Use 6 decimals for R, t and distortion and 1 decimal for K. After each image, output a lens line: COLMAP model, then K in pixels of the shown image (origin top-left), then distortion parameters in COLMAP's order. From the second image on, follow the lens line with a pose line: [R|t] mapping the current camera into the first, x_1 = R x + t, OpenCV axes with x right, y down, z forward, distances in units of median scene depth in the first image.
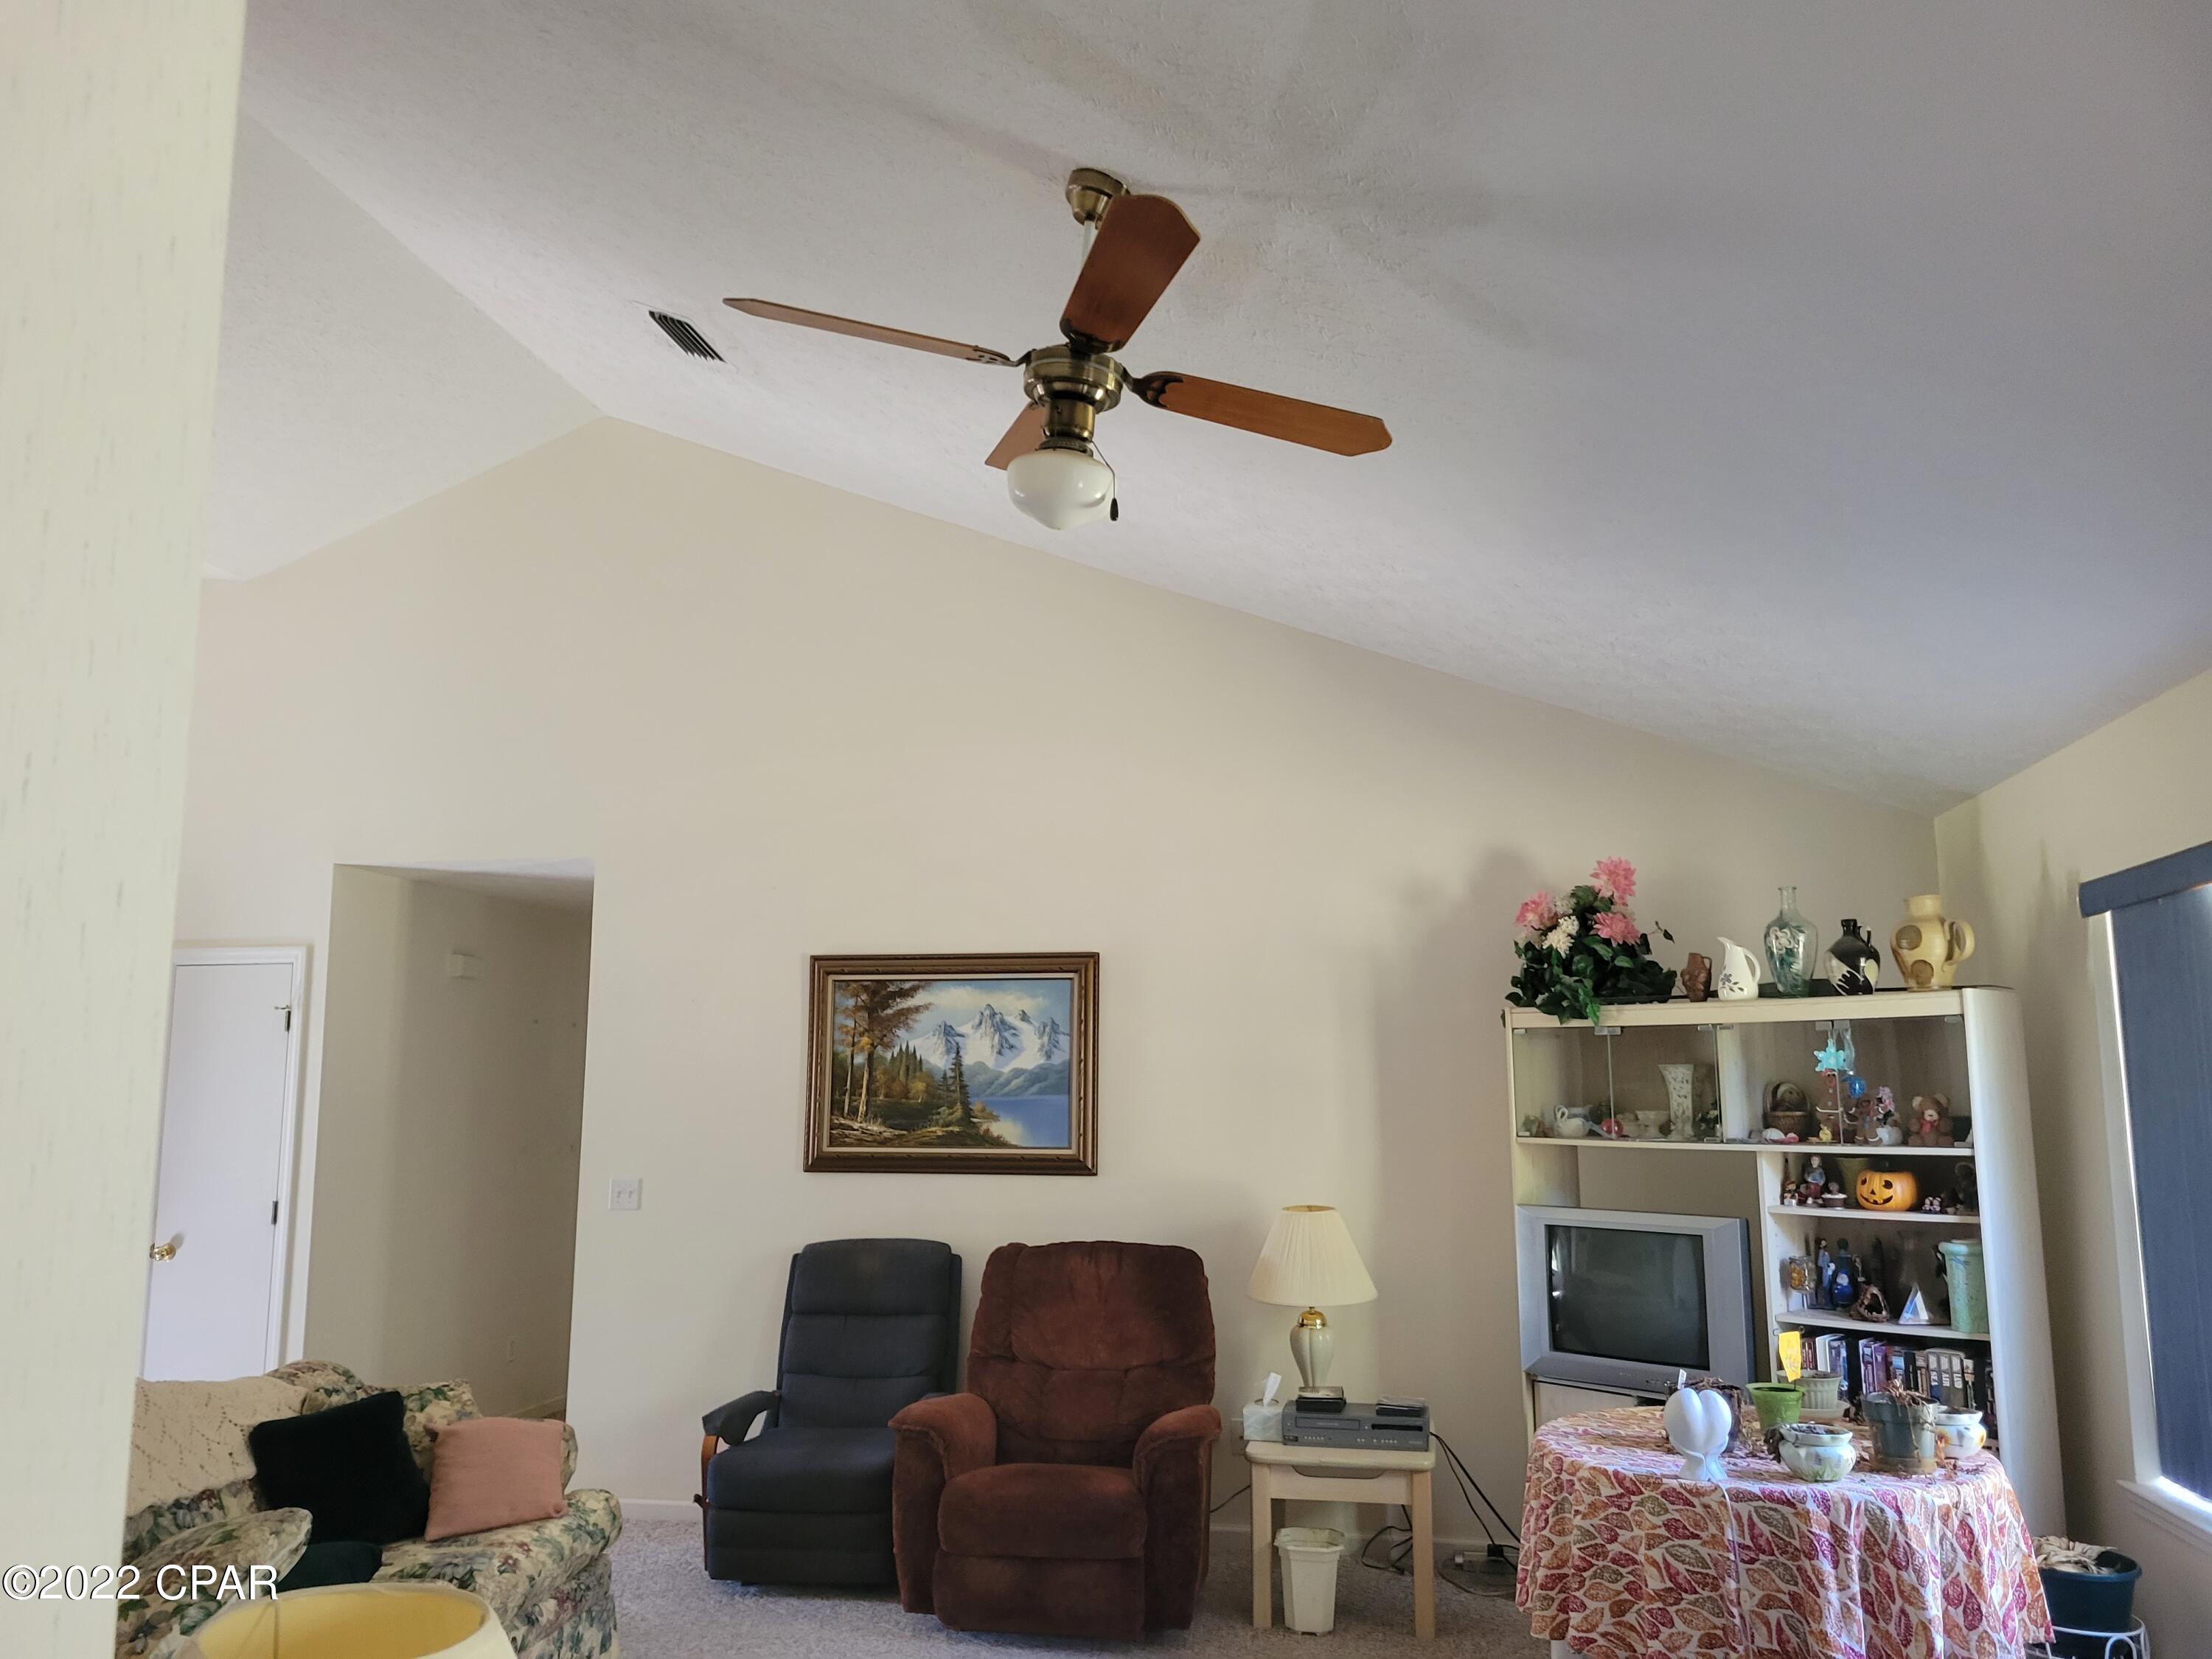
lens RADIAL K [[1662.6, 0, 1116.2], [0, 1662.6, 870.0], [0, 0, 1]] dist [0.061241, -0.043265]
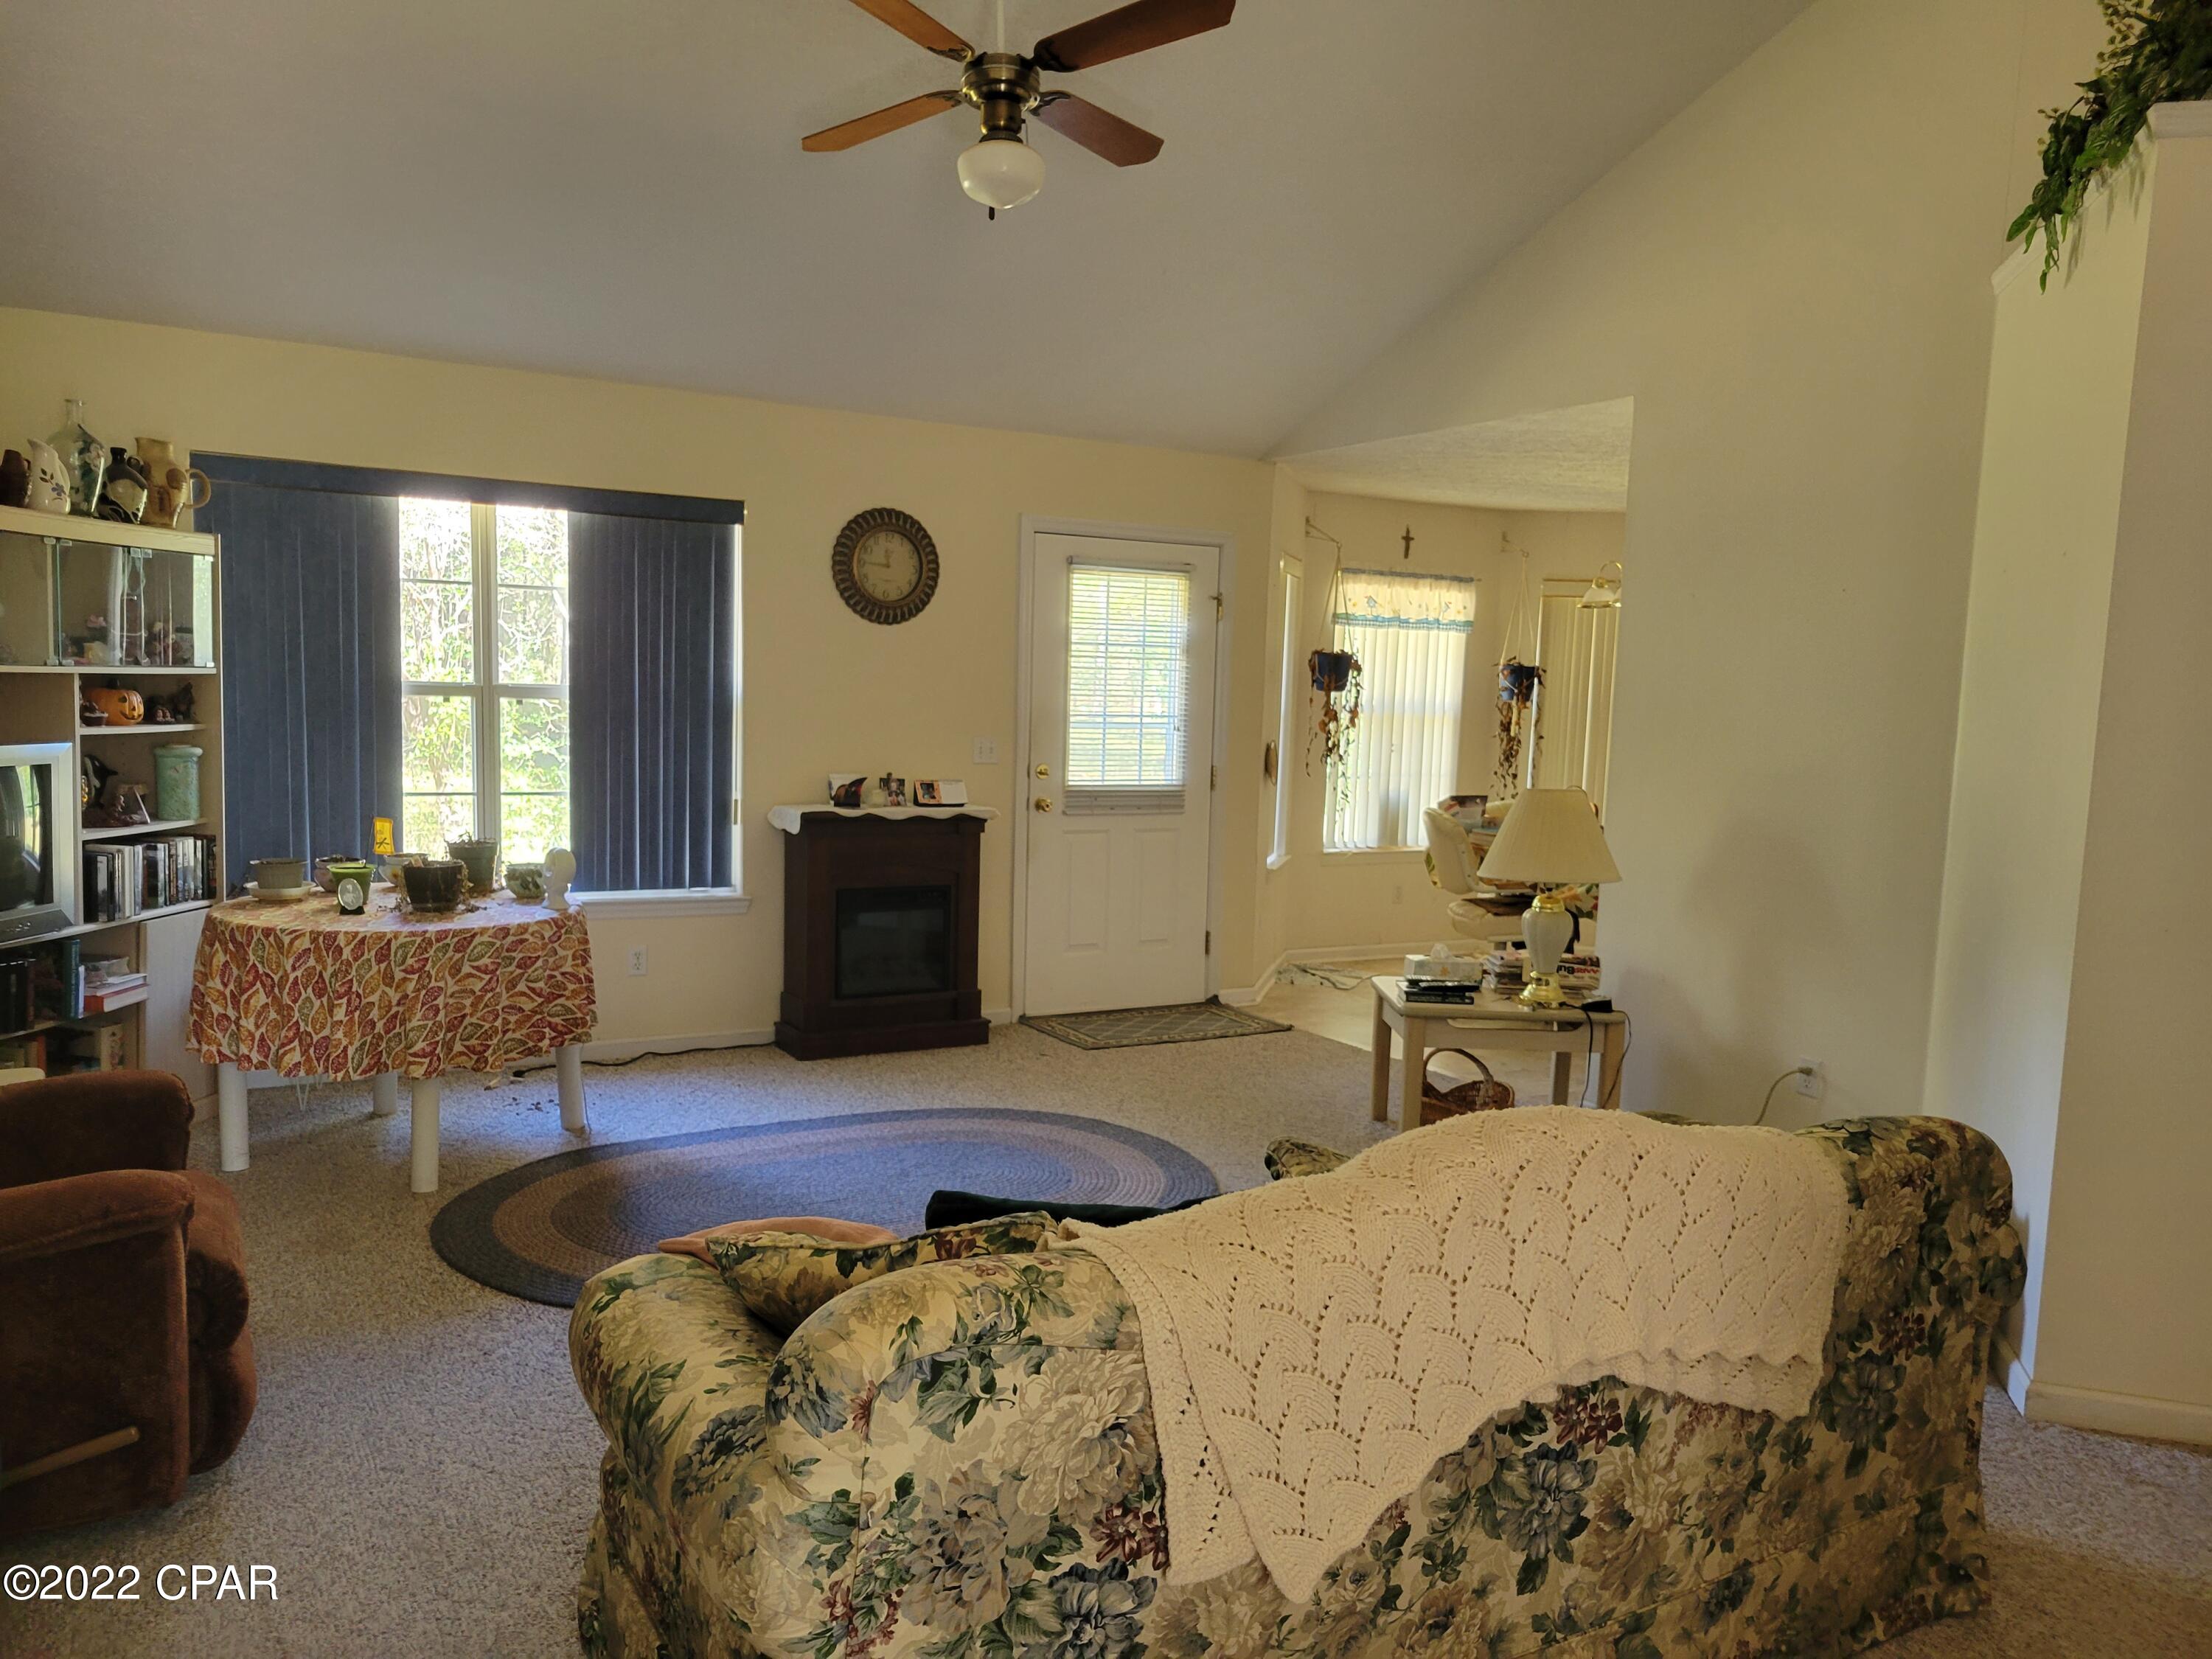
lens RADIAL K [[1666.5, 0, 1134.2], [0, 1666.5, 869.8], [0, 0, 1]] dist [0.064670, -0.054747]
pose [[-0.669901, -0.102730, 0.735309, -0.779471], [-0.134150, 0.990828, 0.016212, 0.189834], [-0.730231, -0.087782, -0.677538, 1.245531]]
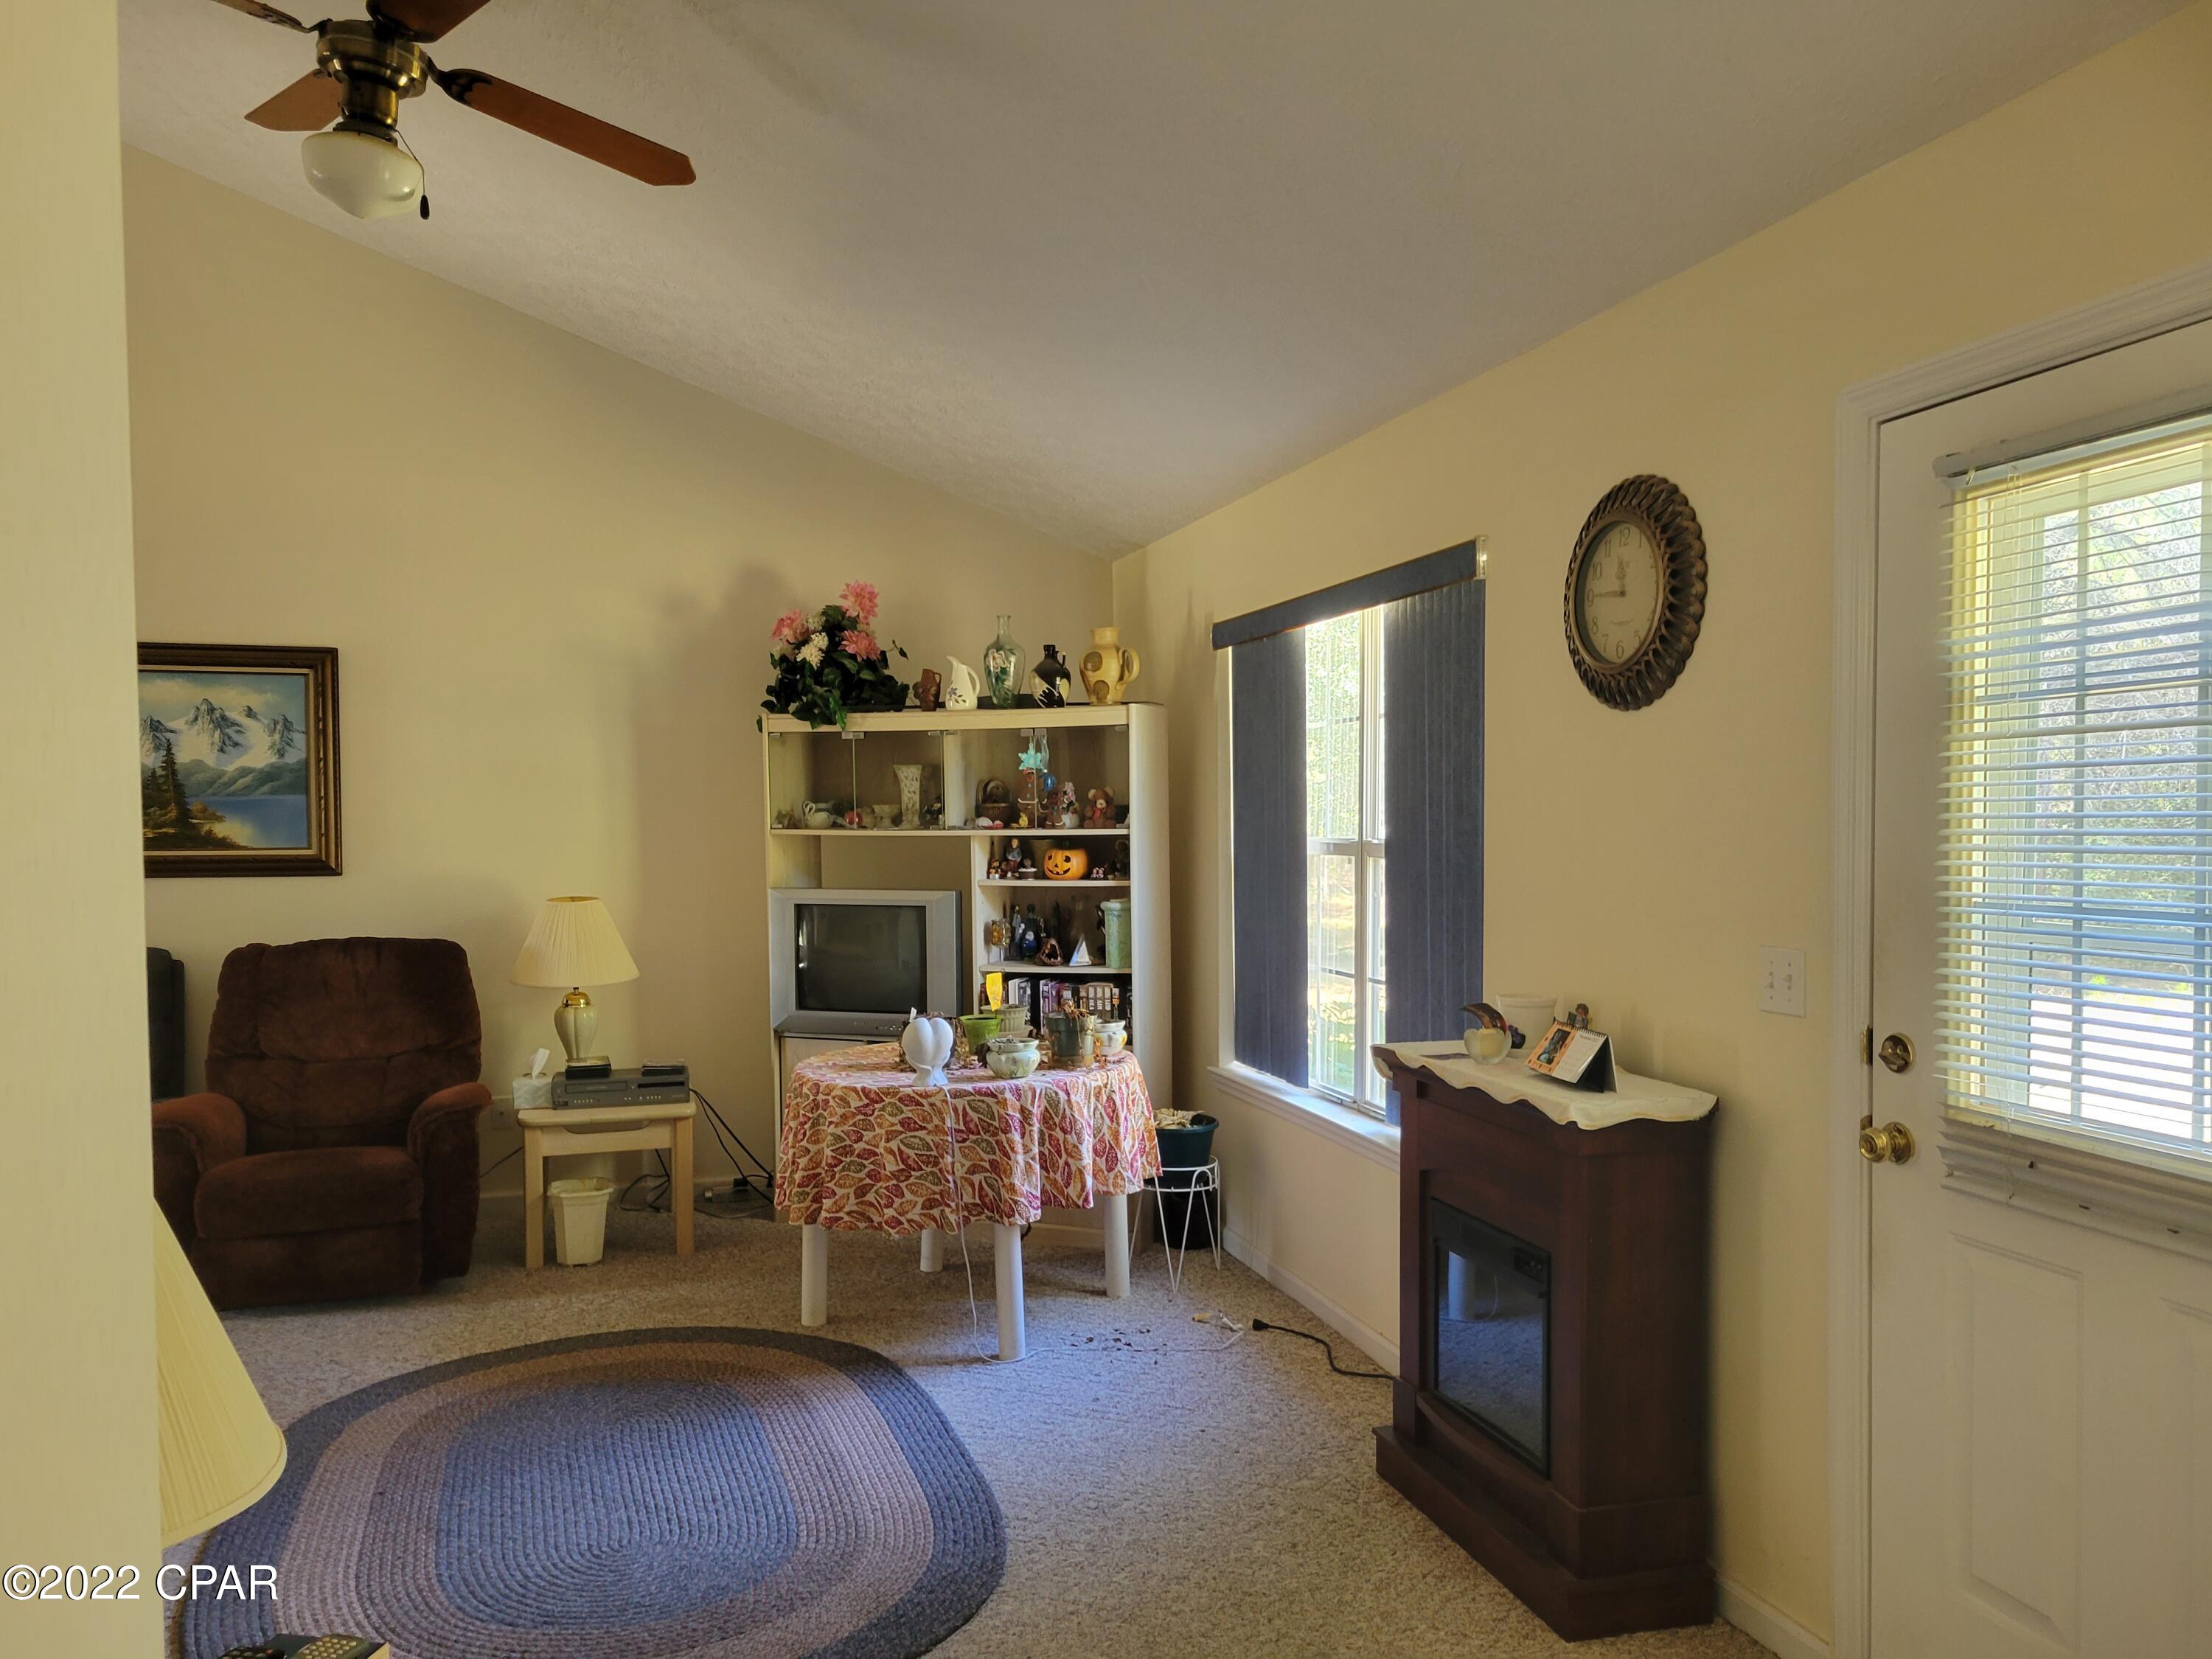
lens RADIAL K [[1666.5, 0, 1134.2], [0, 1666.5, 869.8], [0, 0, 1]] dist [0.064670, -0.054747]
pose [[0.887207, -0.023776, 0.460759, -0.069351], [-0.055189, 0.986032, 0.157149, -0.003319], [-0.458060, -0.164852, 0.873502, -0.108745]]
